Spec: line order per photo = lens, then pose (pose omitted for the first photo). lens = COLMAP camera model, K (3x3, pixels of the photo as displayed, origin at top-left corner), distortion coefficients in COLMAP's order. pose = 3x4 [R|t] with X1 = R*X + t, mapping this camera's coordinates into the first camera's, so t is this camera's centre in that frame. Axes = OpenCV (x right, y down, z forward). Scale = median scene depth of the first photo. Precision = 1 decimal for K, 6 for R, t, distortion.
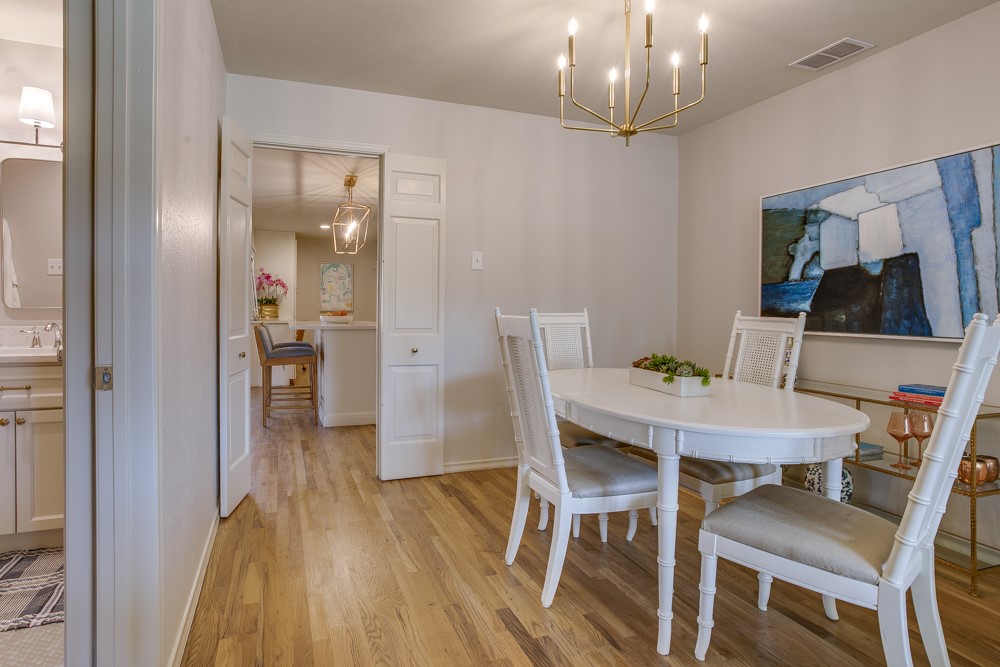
lens RADIAL K [[538.9, 0, 496.6], [0, 538.9, 308.9], [0, 0, 1]] dist [-0.024269, 0.000622]
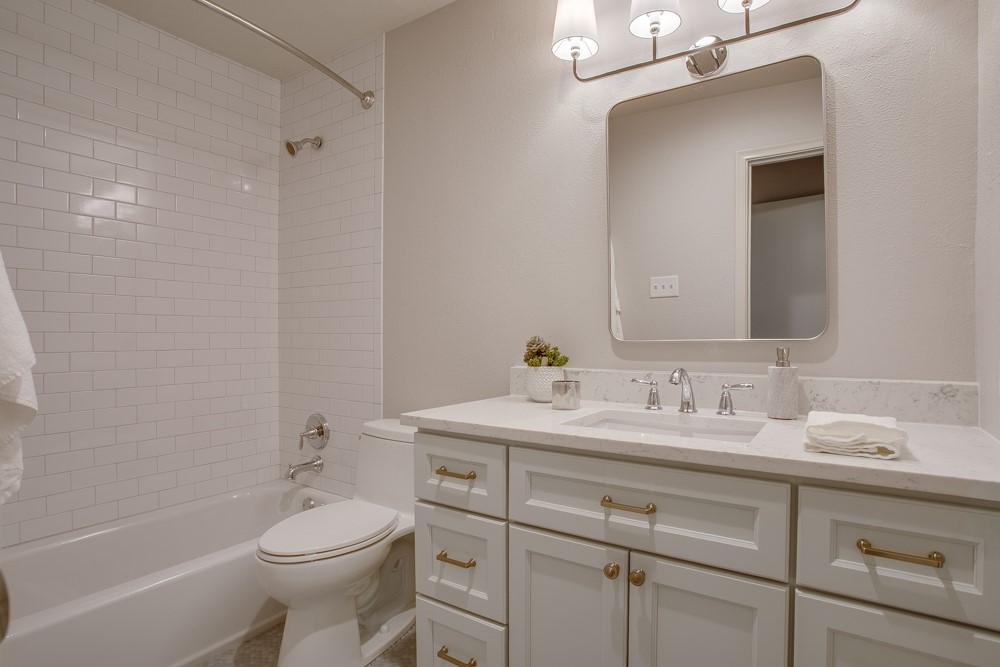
lens RADIAL K [[507.7, 0, 500.0], [0, 507.7, 333.5], [0, 0, 1]] dist [-0.021300, 0.000190]
pose [[0.578300, -0.001743, -0.815822, -0.522998], [-0.008338, 0.999933, -0.008046, -0.004404], [0.815782, 0.011455, 0.578246, 0.549302]]
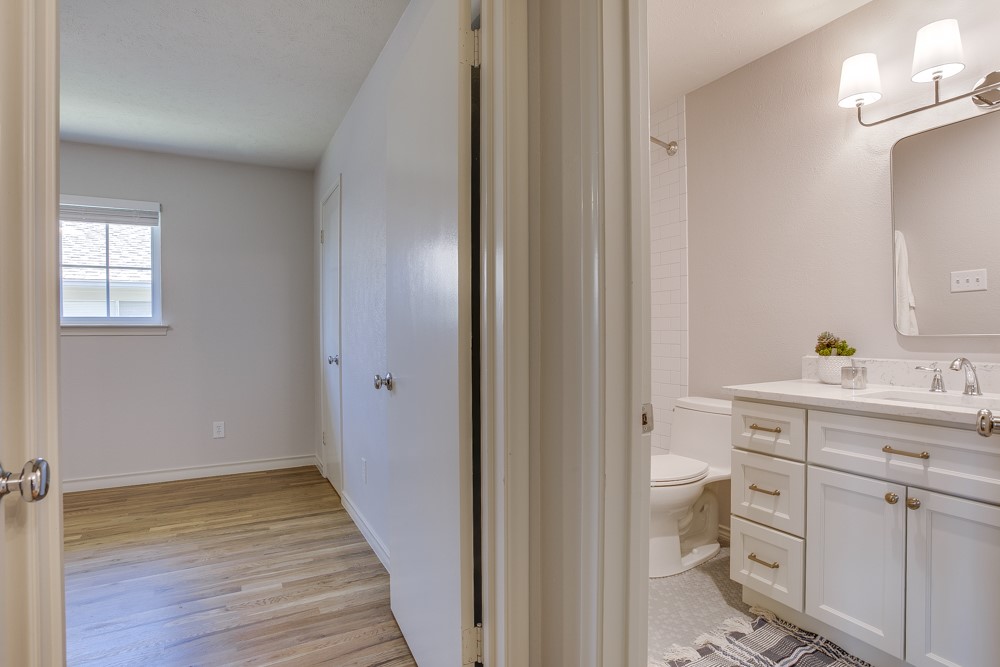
lens RADIAL K [[517.3, 0, 520.8], [0, 517.3, 332.4], [0, 0, 1]] dist [-0.061048, 0.033712]
pose [[0.166237, 0.000674, -0.986086, -0.305251], [-0.002672, 0.999996, 0.000233, -0.004914], [0.986082, 0.002596, 0.166238, 0.345762]]
